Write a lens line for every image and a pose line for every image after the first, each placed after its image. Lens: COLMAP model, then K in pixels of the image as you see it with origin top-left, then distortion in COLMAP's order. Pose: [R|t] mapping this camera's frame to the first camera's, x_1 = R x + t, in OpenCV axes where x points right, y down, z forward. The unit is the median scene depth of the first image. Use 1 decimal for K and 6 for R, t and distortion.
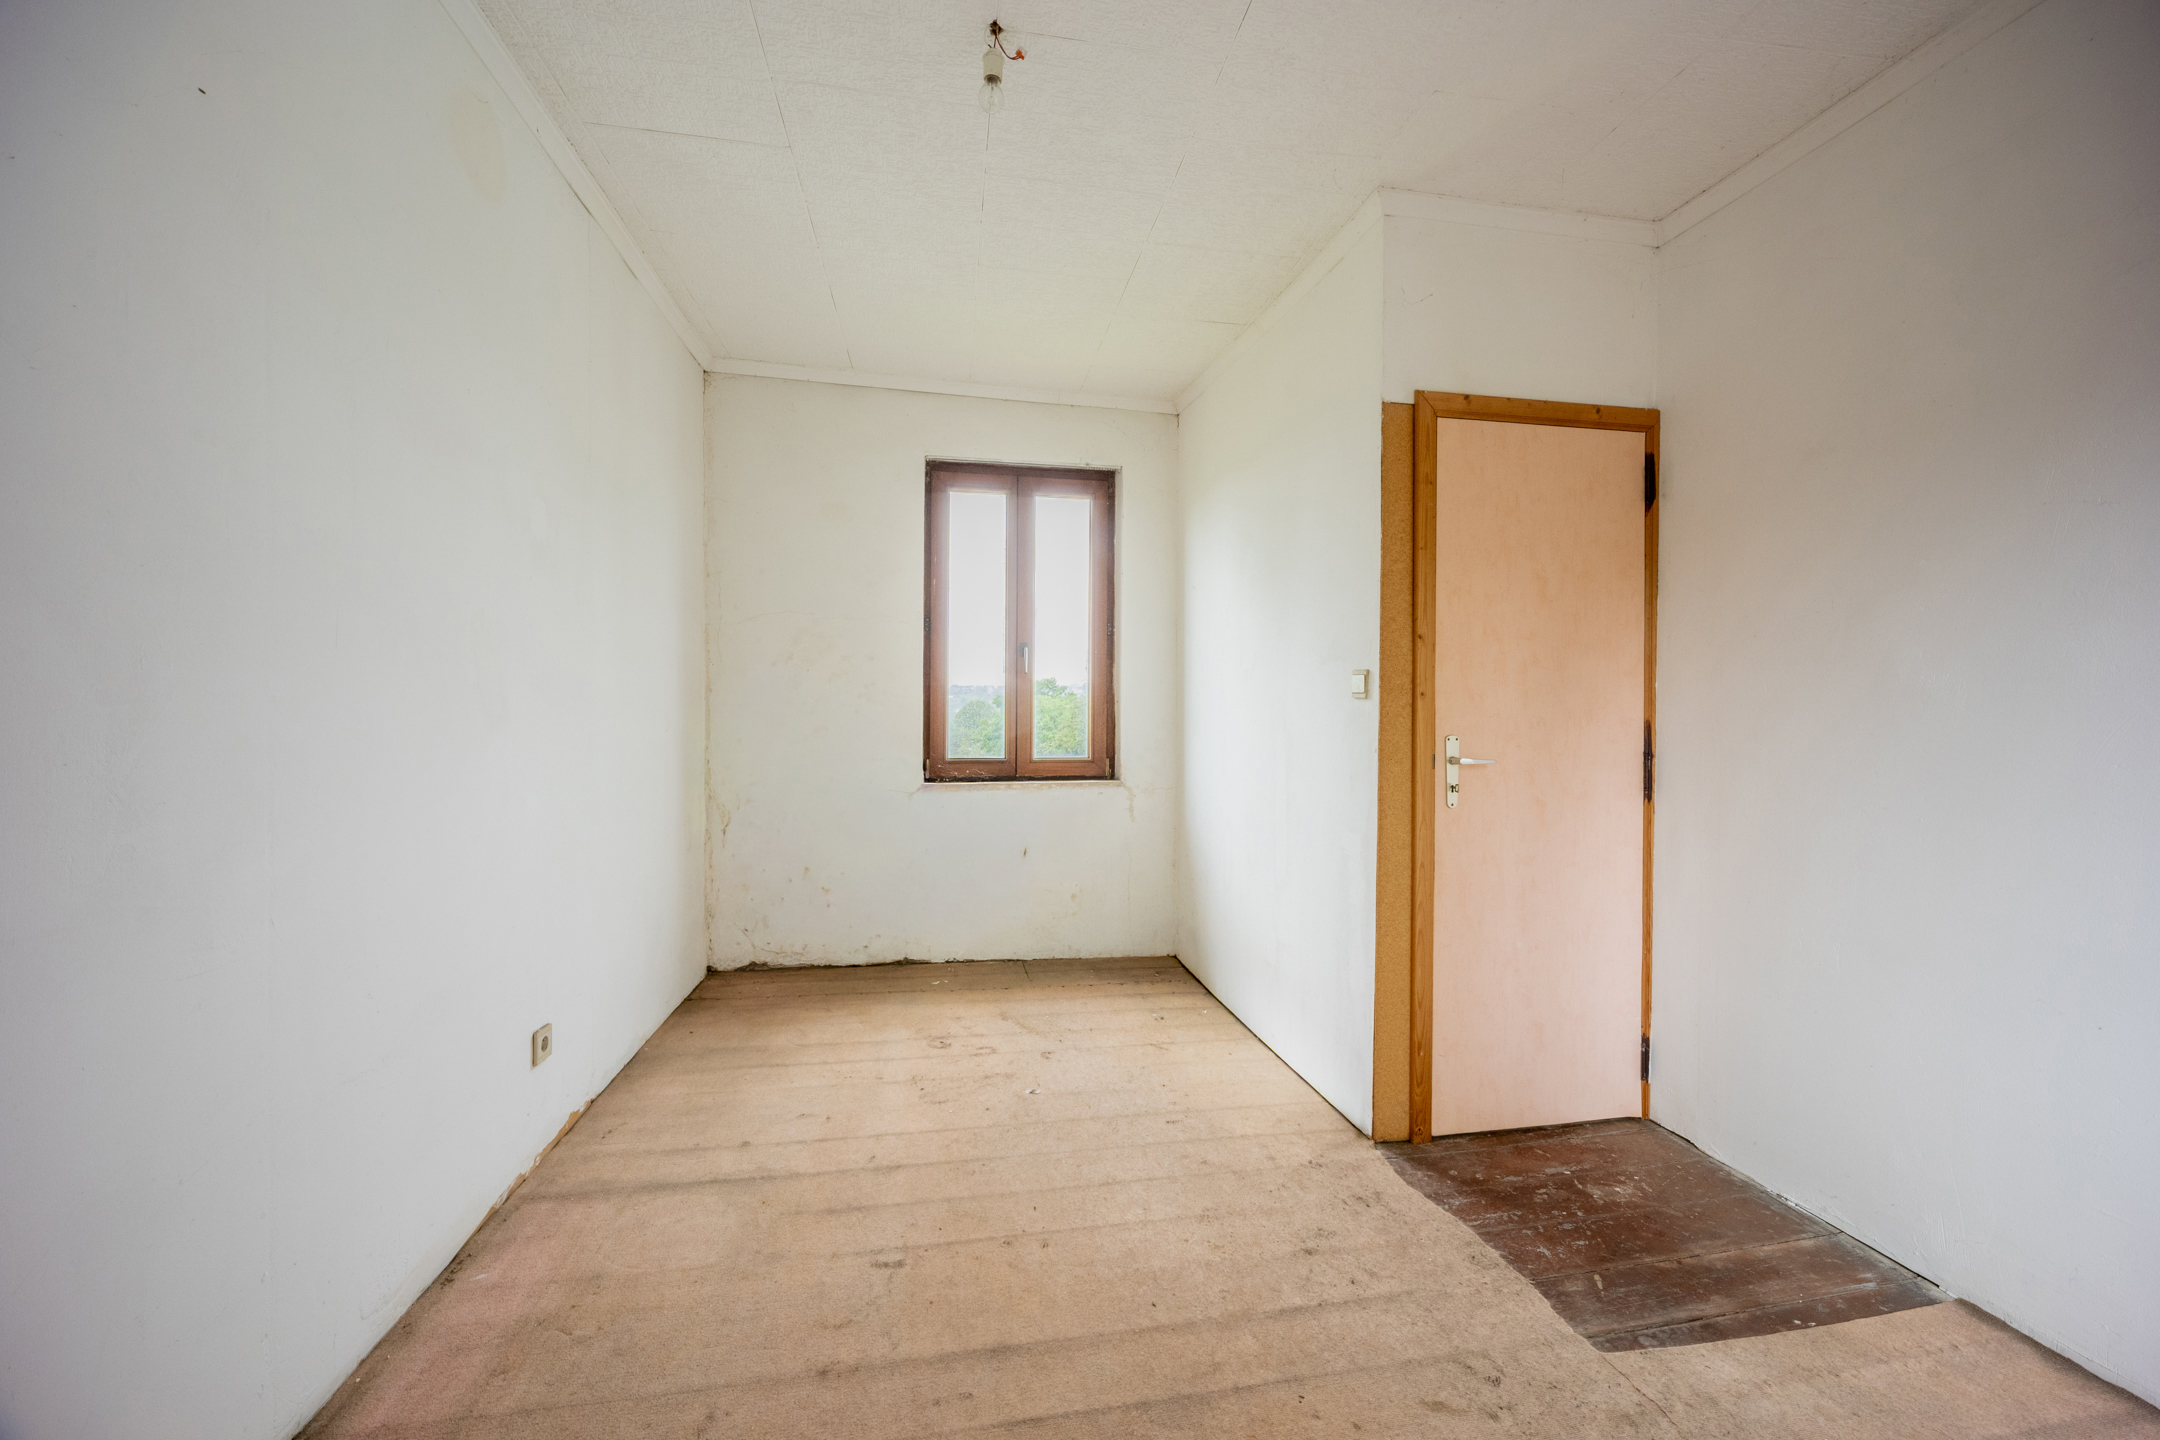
lens RADIAL K [[887.6, 0, 1070.1], [0, 887.6, 718.6], [0, 0, 1]] dist [-0.003487, -0.000069]
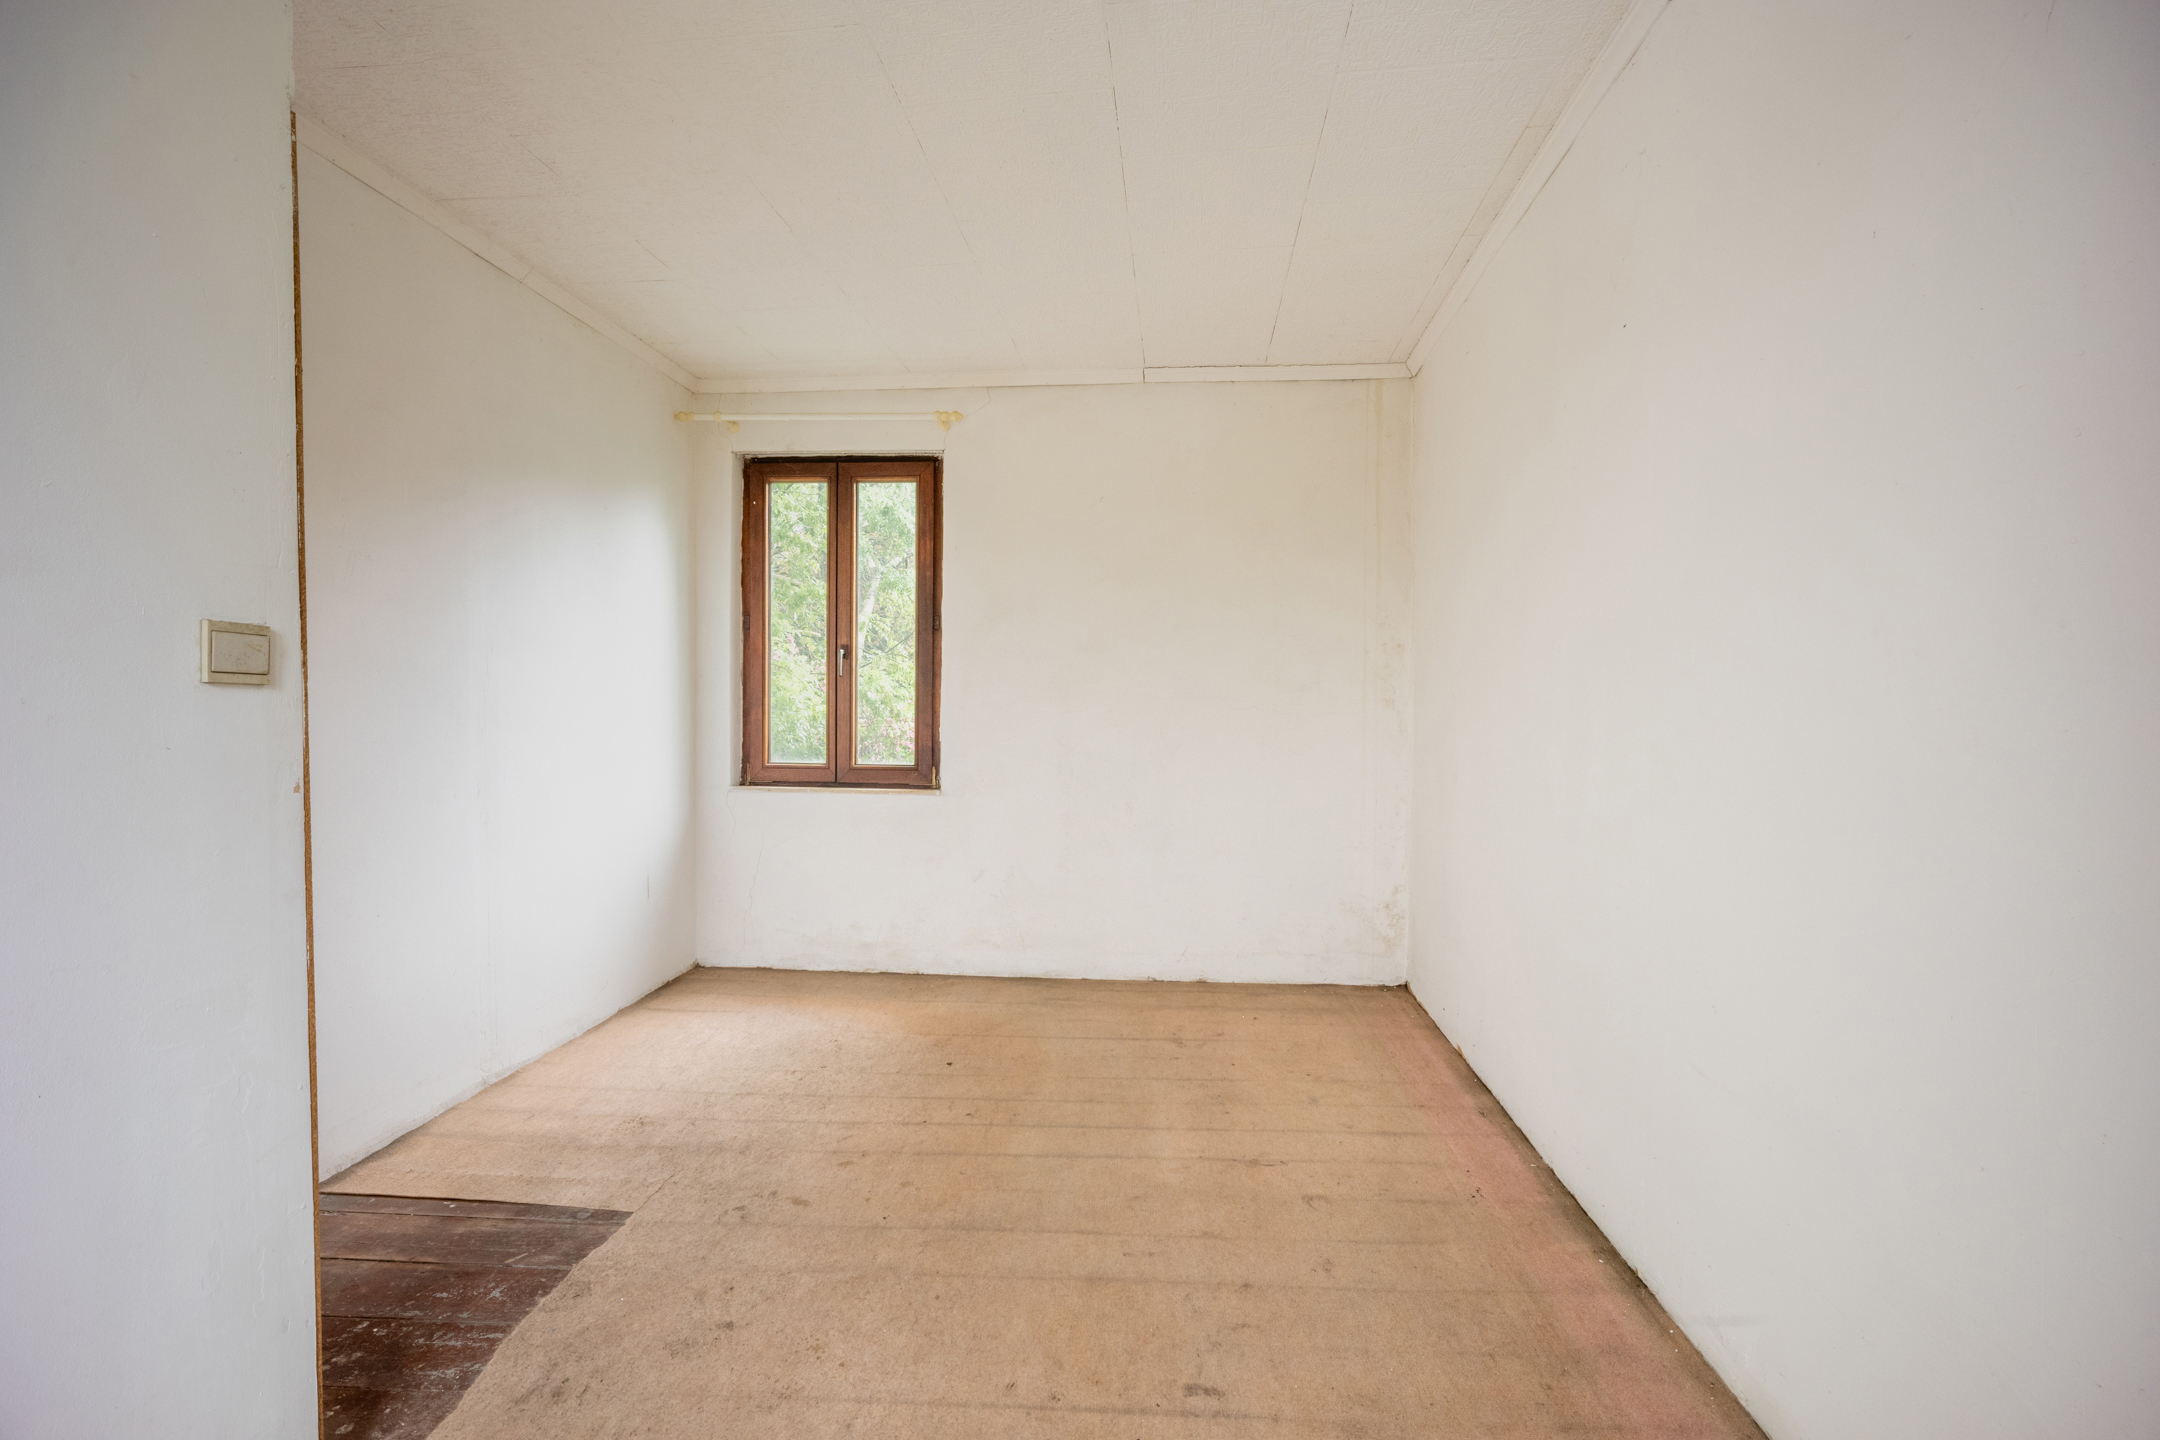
lens RADIAL K [[887.6, 0, 1074.0], [0, 887.6, 713.4], [0, 0, 1]] dist [-0.003487, -0.000069]
pose [[-0.966336, -0.015131, 0.256838, -0.295817], [-0.009221, 0.999665, 0.024197, -0.033756], [-0.257118, 0.021014, -0.966152, 1.848268]]
